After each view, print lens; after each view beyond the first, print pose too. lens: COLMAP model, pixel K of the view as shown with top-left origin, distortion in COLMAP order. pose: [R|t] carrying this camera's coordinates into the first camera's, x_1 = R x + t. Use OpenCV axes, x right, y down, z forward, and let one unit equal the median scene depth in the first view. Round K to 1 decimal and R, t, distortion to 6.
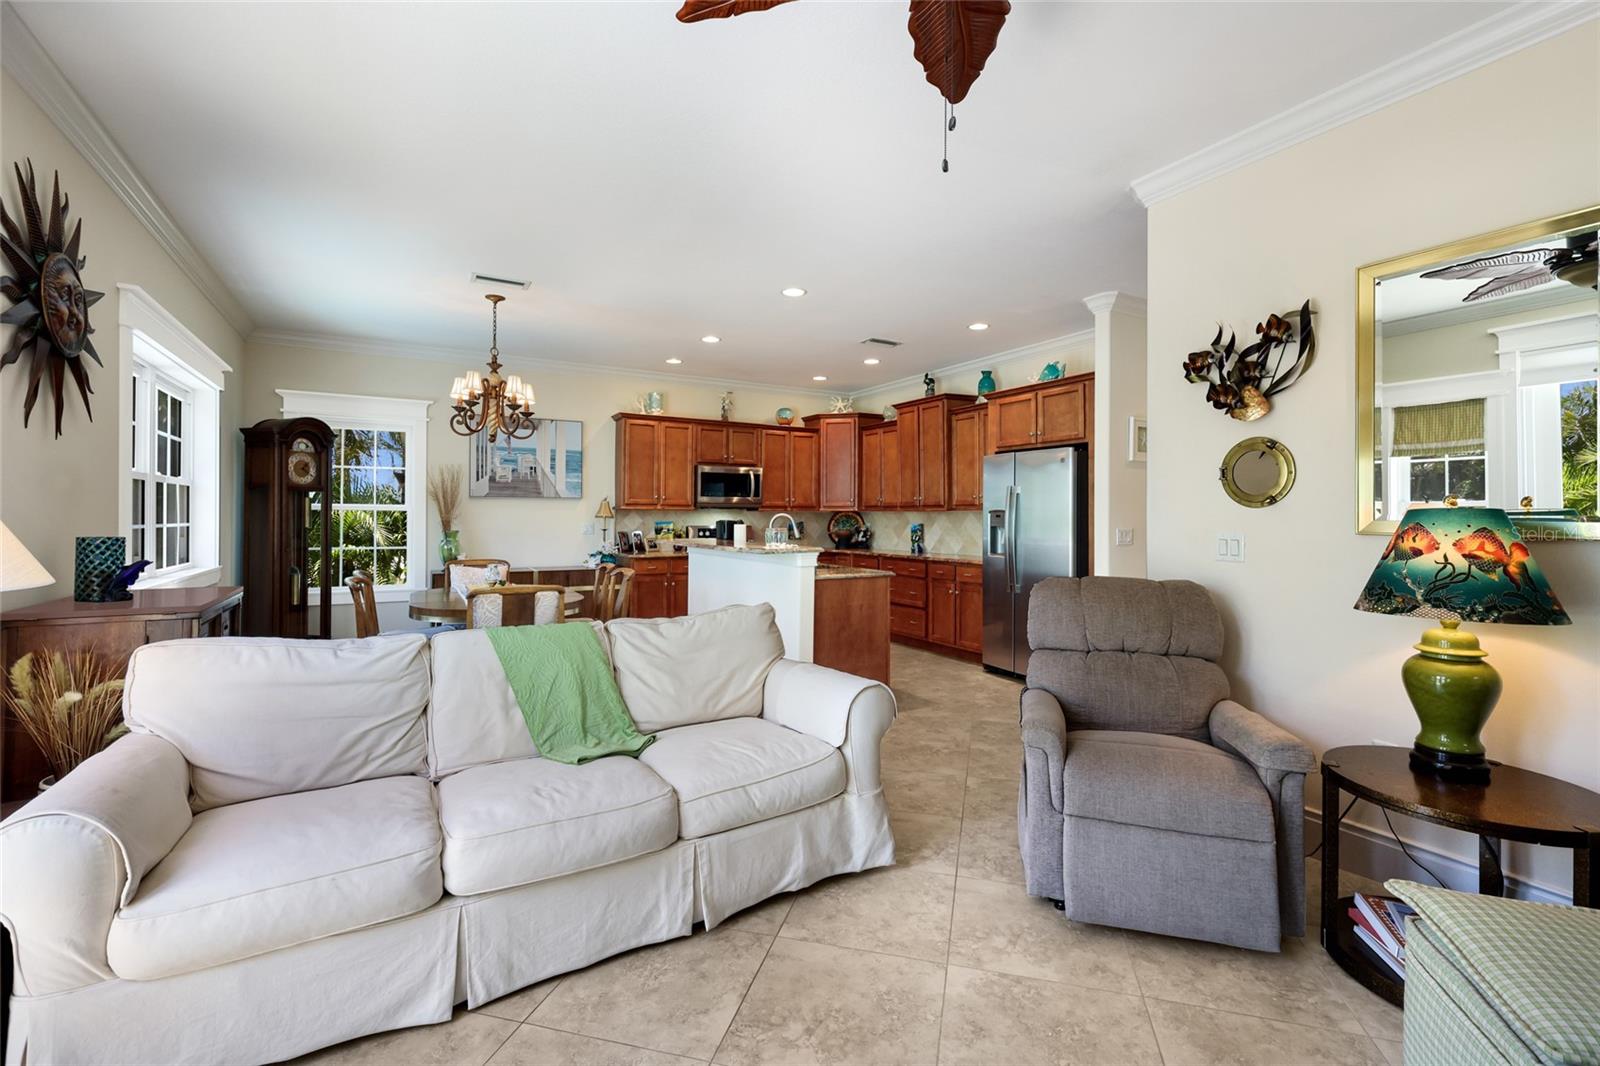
lens RADIAL K [[698.9, 0, 804.7], [0, 698.9, 524.5], [0, 0, 1]] dist [0.015096, 0.000147]
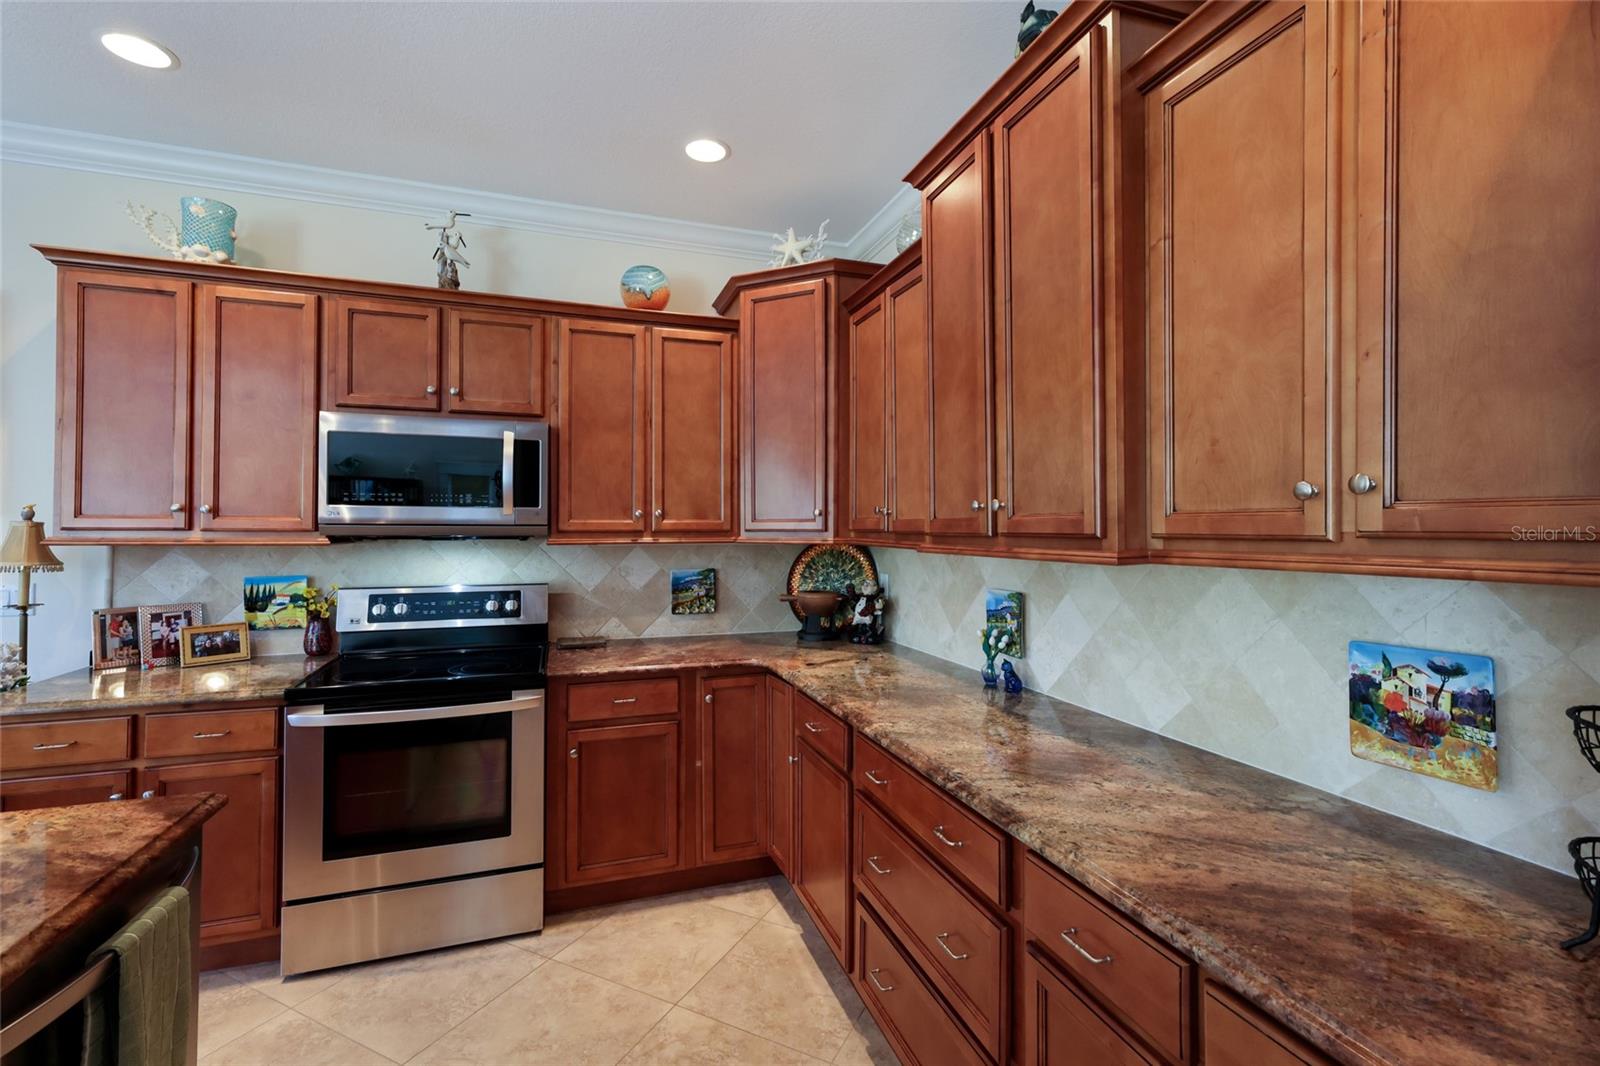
lens RADIAL K [[698.9, 0, 804.7], [0, 698.9, 524.5], [0, 0, 1]] dist [0.015096, 0.000147]
pose [[0.980830, -0.002373, -0.194851, 0.130941], [-0.000630, 0.999882, -0.015349, -0.024040], [0.194865, 0.015177, 0.980713, 0.667445]]
